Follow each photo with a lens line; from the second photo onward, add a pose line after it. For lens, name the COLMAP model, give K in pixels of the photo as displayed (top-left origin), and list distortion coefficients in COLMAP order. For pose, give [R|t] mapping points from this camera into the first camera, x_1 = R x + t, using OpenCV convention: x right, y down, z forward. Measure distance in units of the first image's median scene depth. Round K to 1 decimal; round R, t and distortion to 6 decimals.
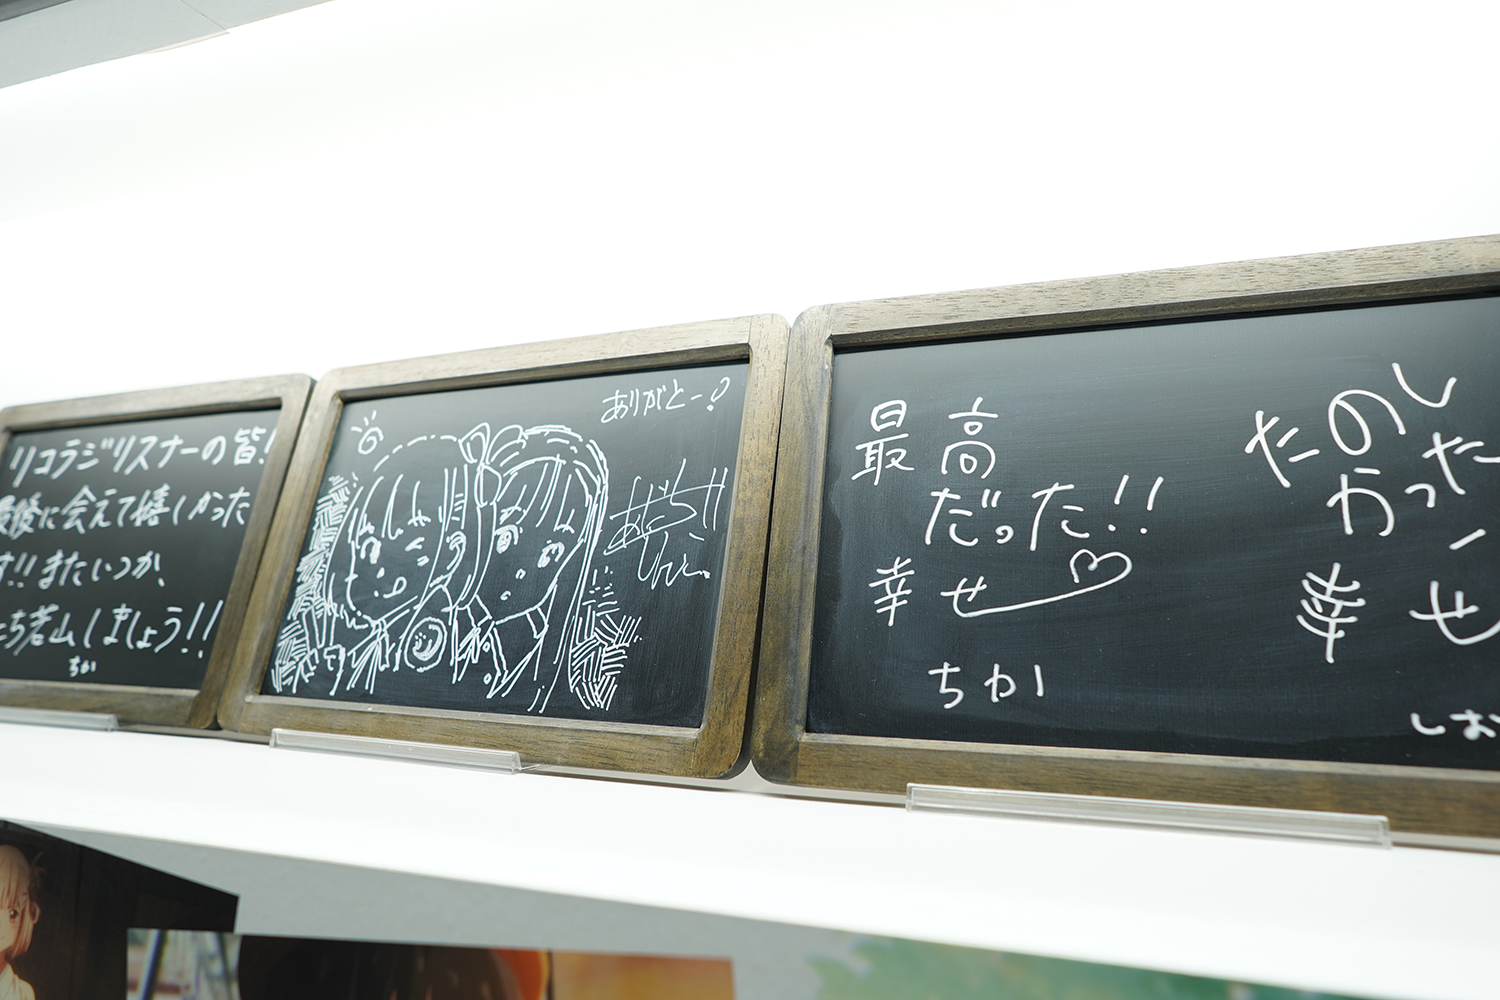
lens RADIAL K [[937.1, 0, 746.0], [0, 937.1, 498.7], [0, 0, 1]] dist [-0.028572, 0.024272]
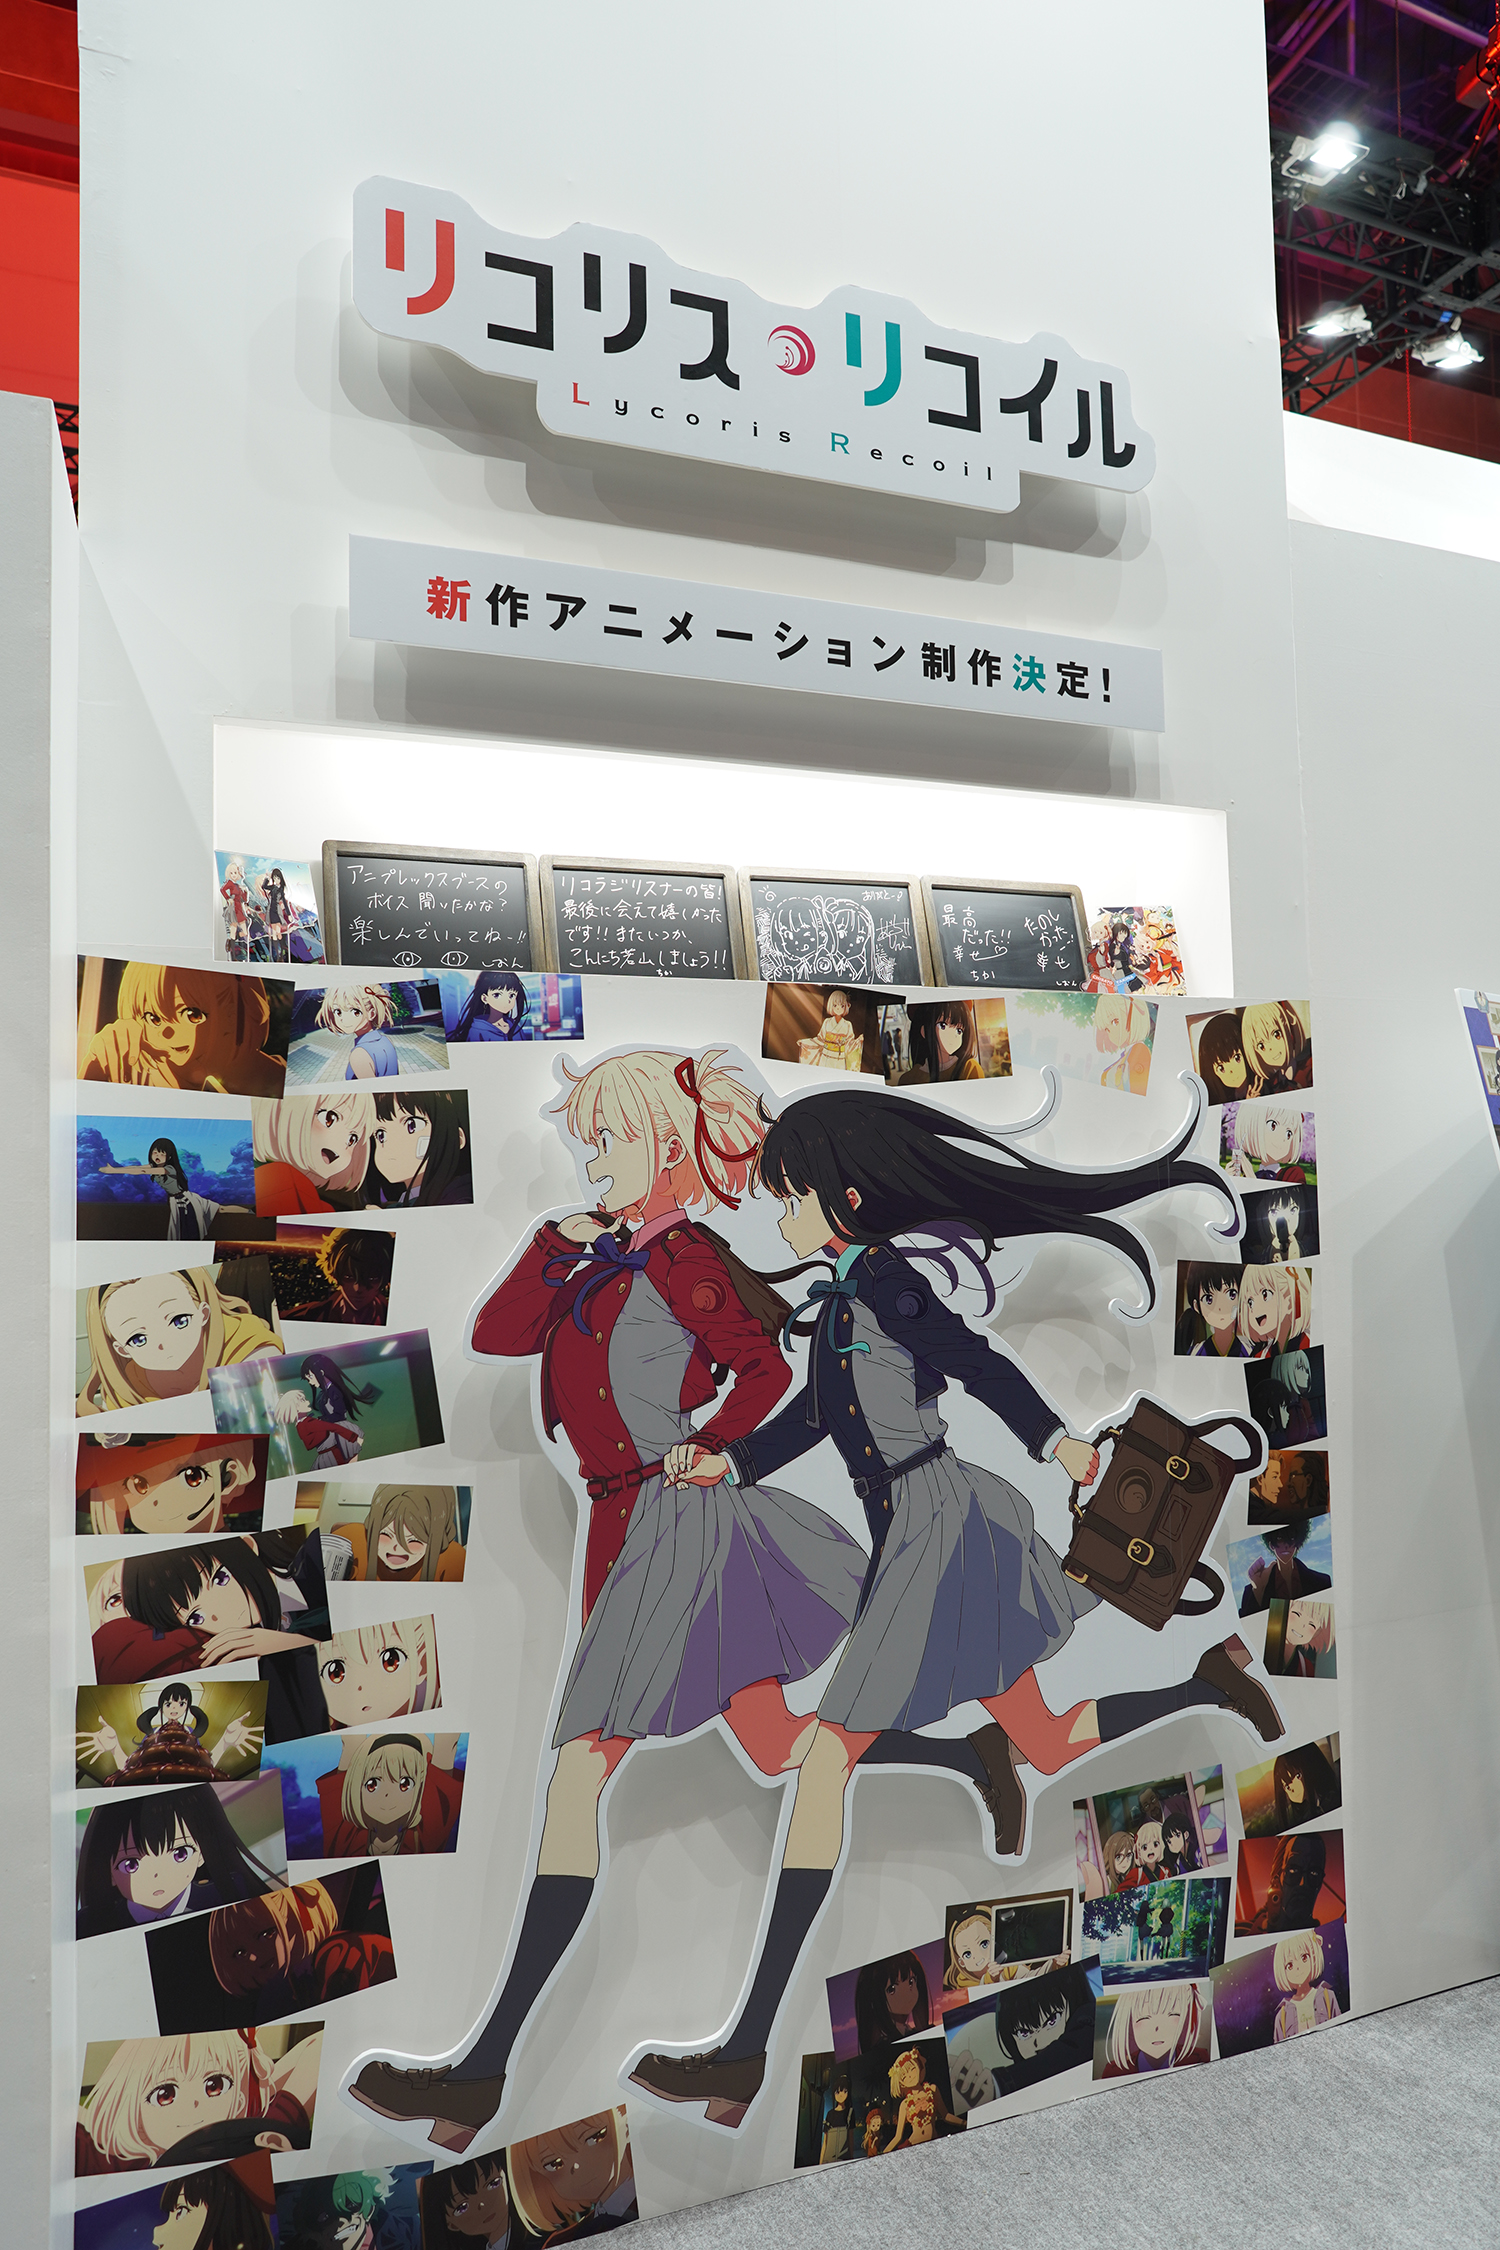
lens RADIAL K [[1405.7, 0, 751.2], [0, 1405.7, 1131.1], [0, 0, 1]] dist [-0.028572, 0.024272]
pose [[0.758525, 0.008903, 0.651583, -3.440918], [-0.041442, 0.998542, 0.034600, 0.534930], [-0.650325, -0.053248, 0.757788, -2.332914]]
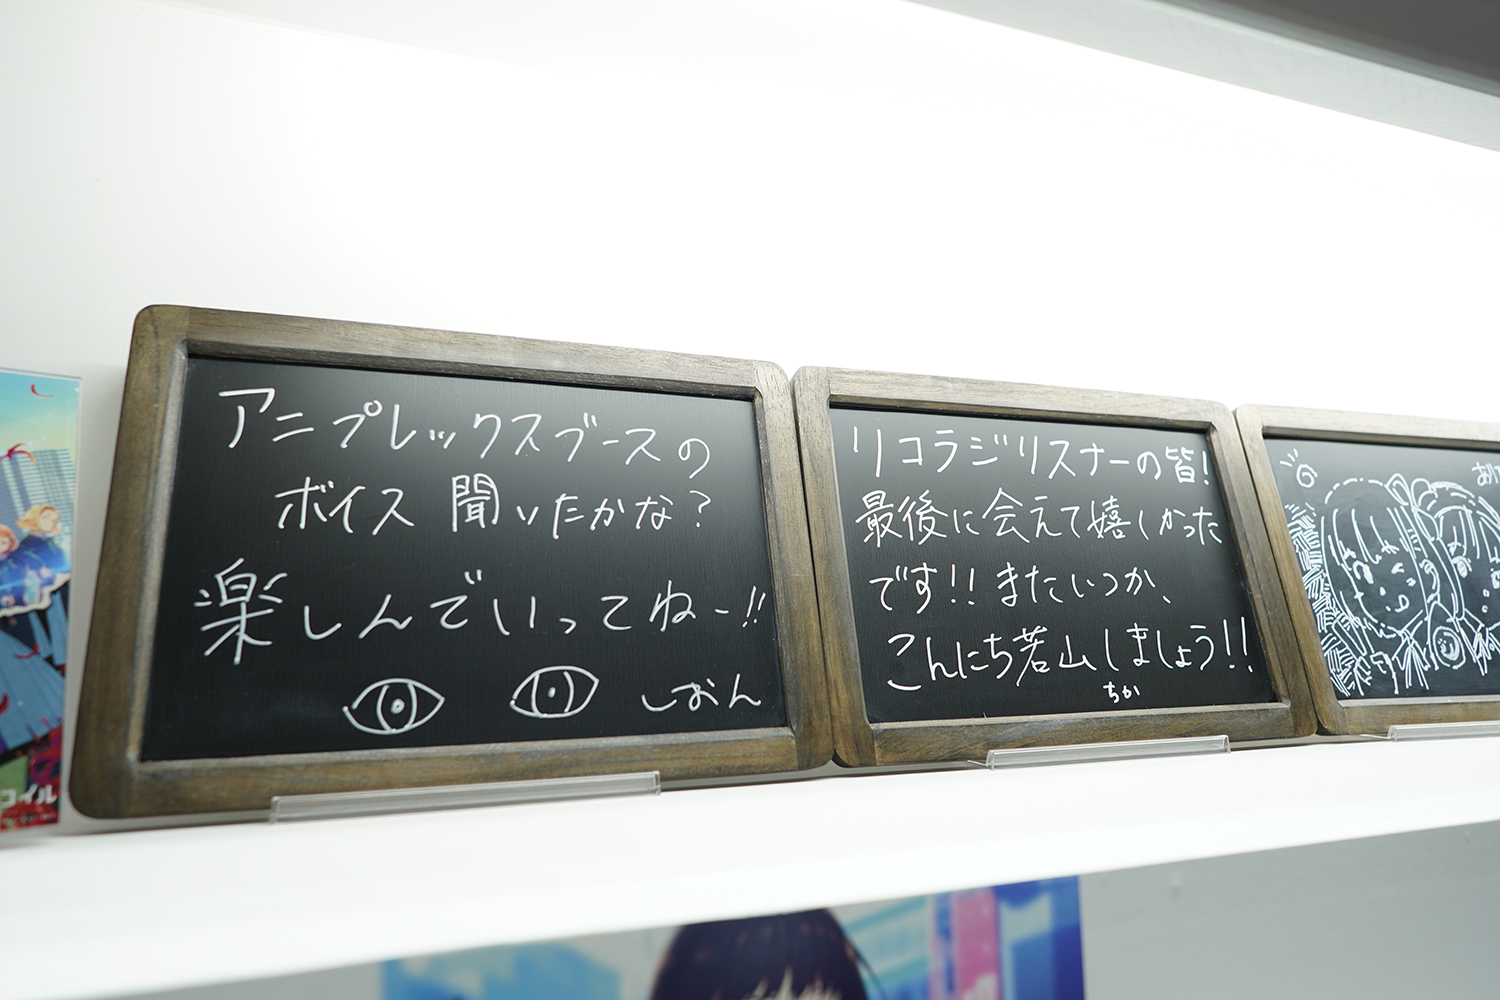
lens RADIAL K [[937.1, 0, 748.1], [0, 937.1, 503.2], [0, 0, 1]] dist [-0.028572, 0.024272]
pose [[0.763659, 0.057902, 0.643018, -1.846726], [-0.065494, 0.997780, -0.012064, 0.034256], [-0.642289, -0.032901, 0.765756, 0.618691]]
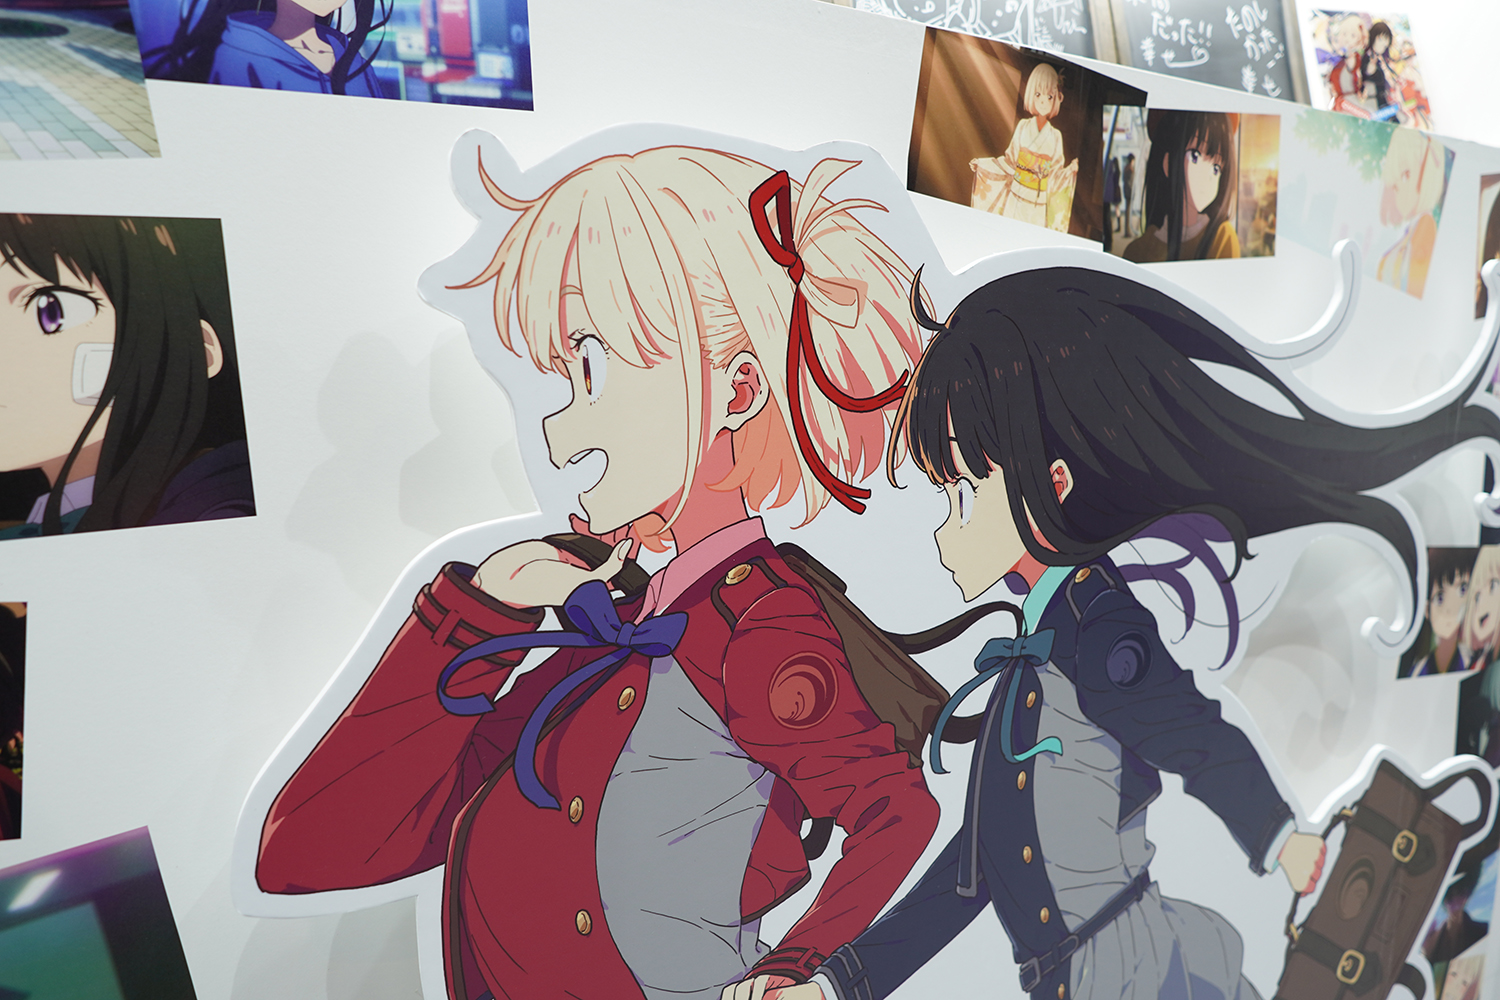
lens RADIAL K [[937.1, 0, 751.1], [0, 937.1, 500.3], [0, 0, 1]] dist [-0.028572, 0.024272]
pose [[0.675728, -0.114271, 0.728240, -1.920385], [-0.081762, 0.970198, 0.228104, 0.603168], [-0.732603, -0.213679, 0.646247, -0.039988]]
